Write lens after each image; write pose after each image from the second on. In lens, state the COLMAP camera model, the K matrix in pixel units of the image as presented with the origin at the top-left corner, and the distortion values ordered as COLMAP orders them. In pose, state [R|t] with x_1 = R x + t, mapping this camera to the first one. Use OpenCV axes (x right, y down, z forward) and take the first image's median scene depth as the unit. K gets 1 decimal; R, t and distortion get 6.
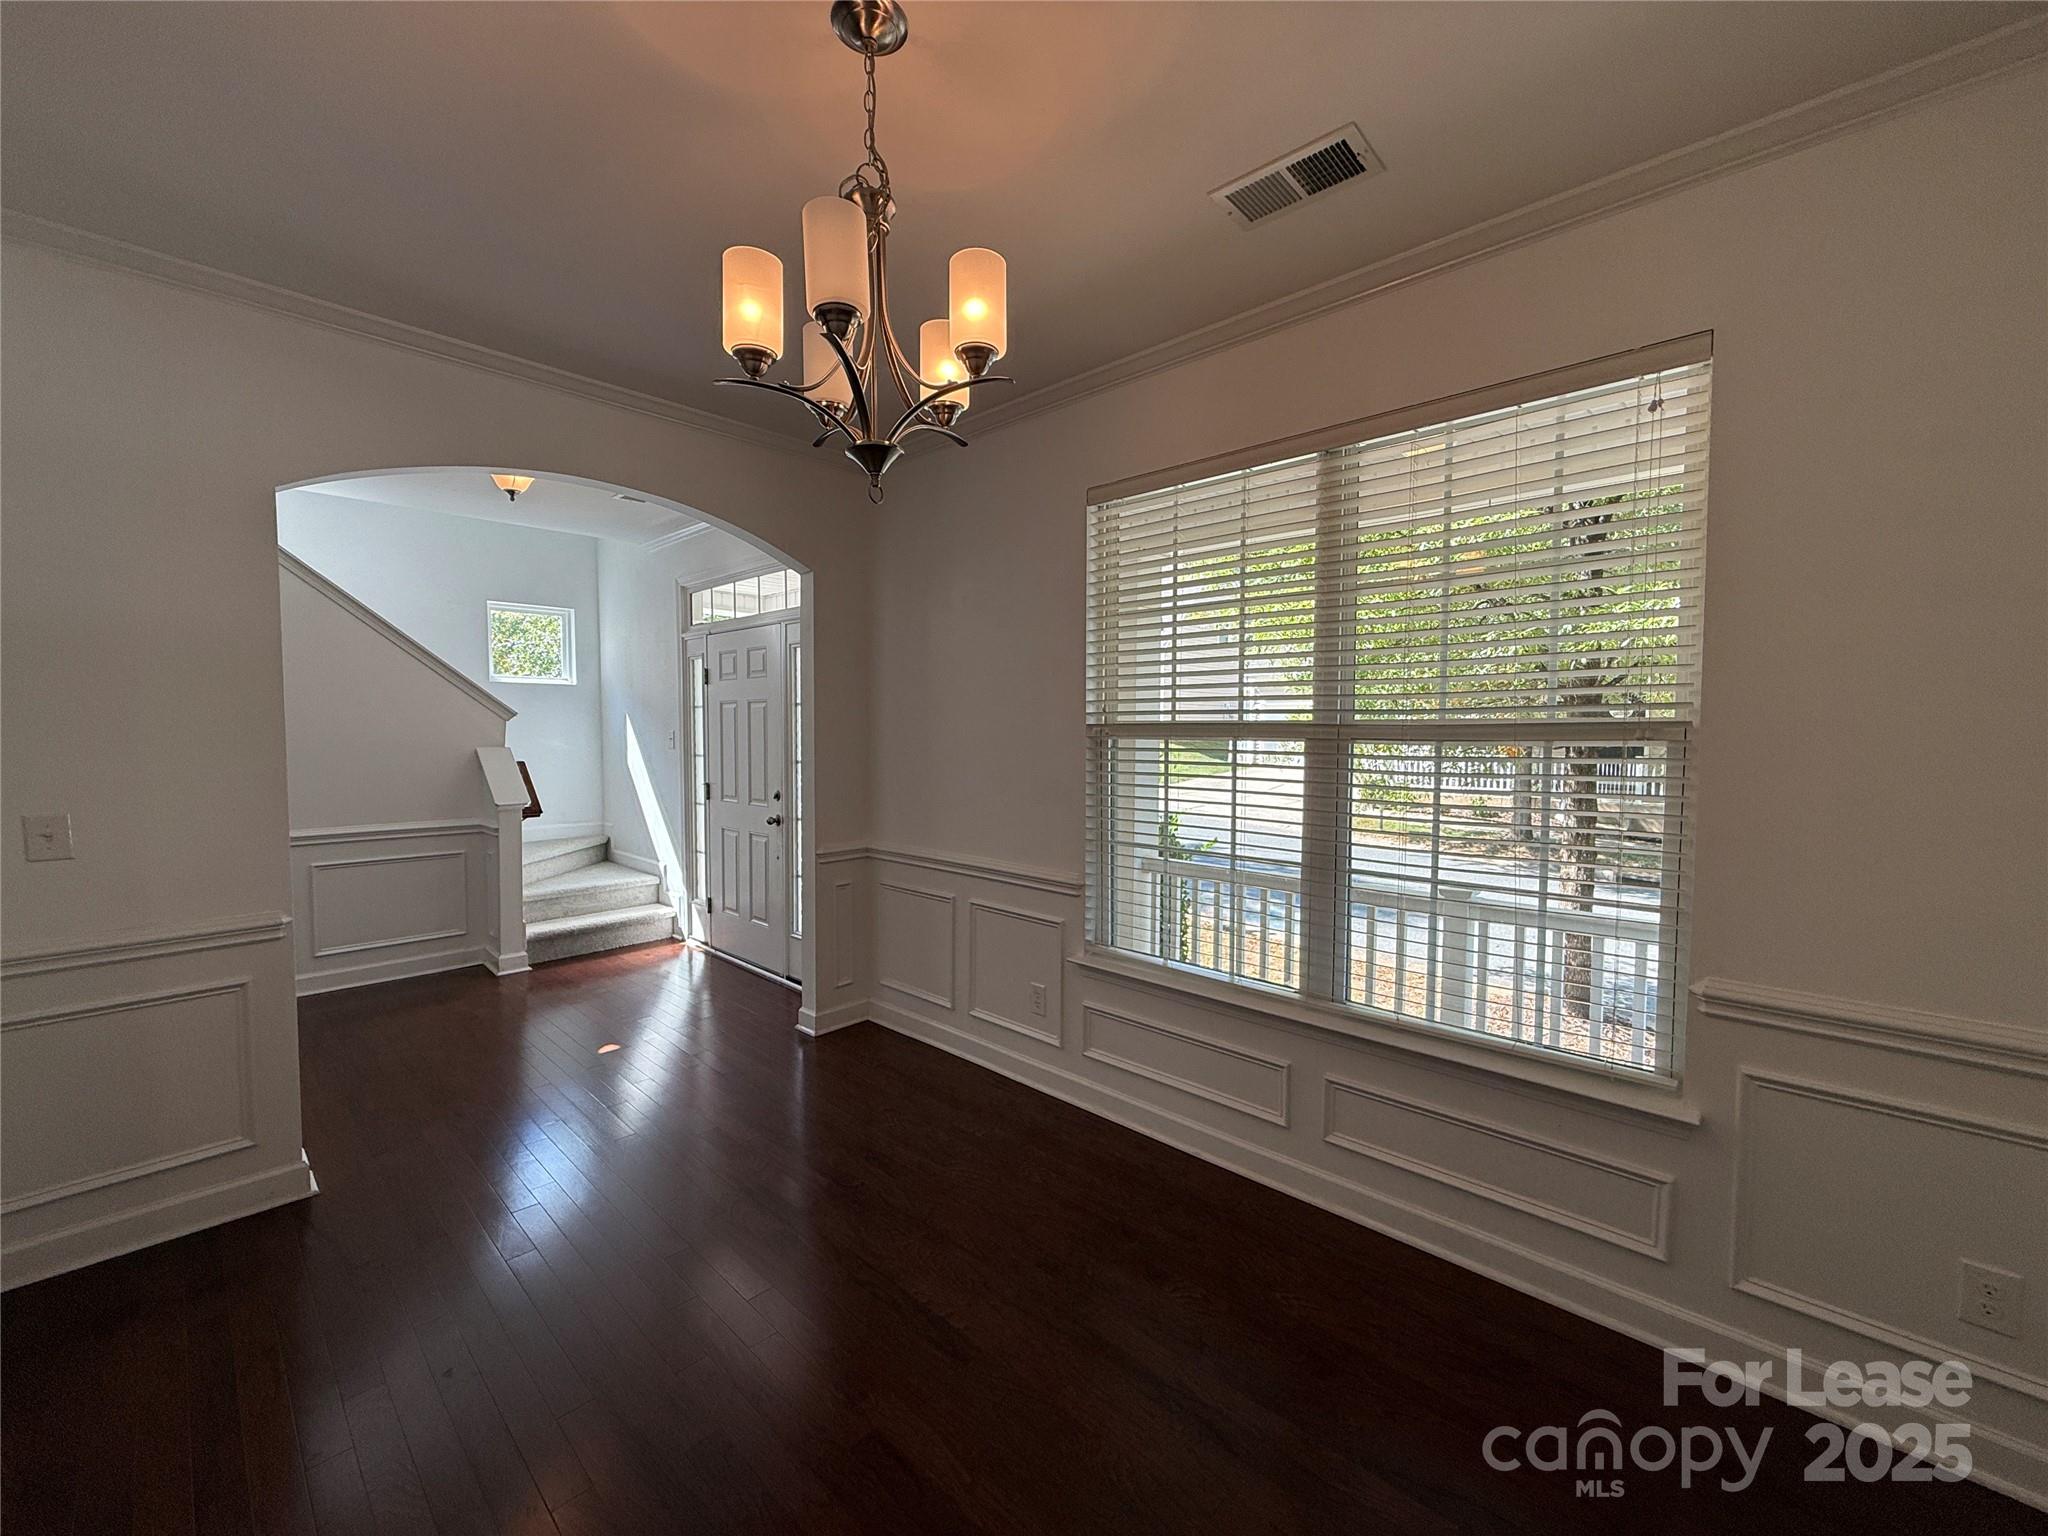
lens RADIAL K [[828.2, 0, 1020.9], [0, 828.2, 775.6], [0, 0, 1]] dist [0.001927, 0.000034]
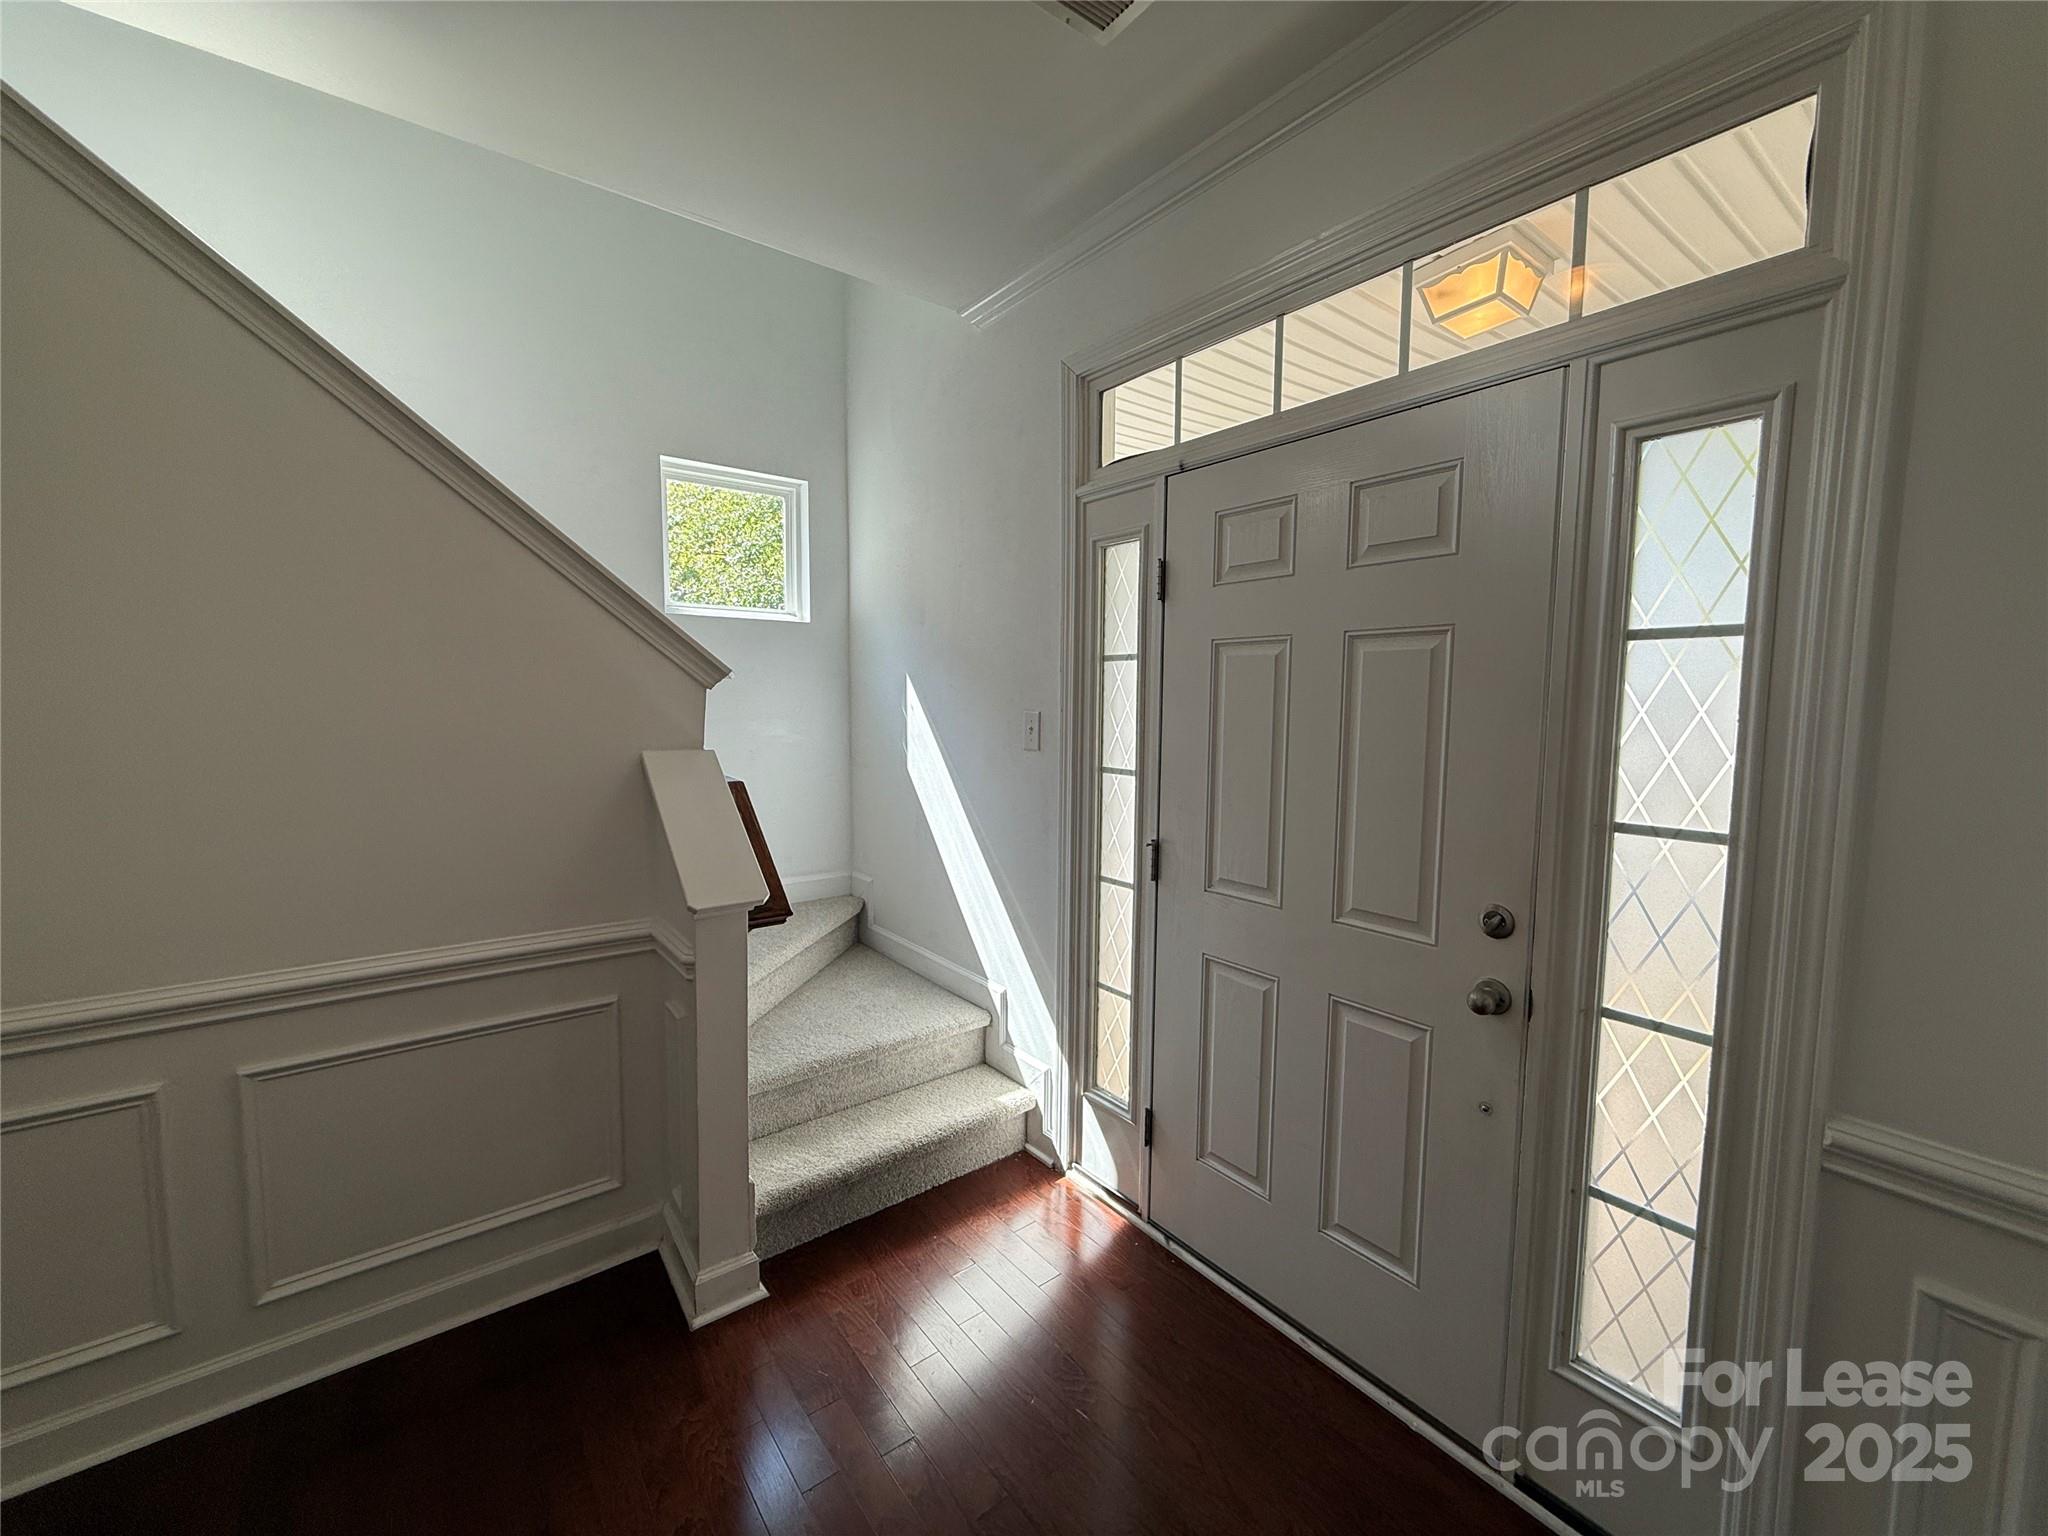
lens RADIAL K [[828.2, 0, 1024.0], [0, 828.2, 765.8], [0, 0, 1]] dist [0.001927, 0.000034]
pose [[0.989410, 0.018922, -0.143908, -0.372920], [-0.015050, 0.999496, 0.027946, -0.037740], [0.144364, -0.025484, 0.989196, 0.564770]]
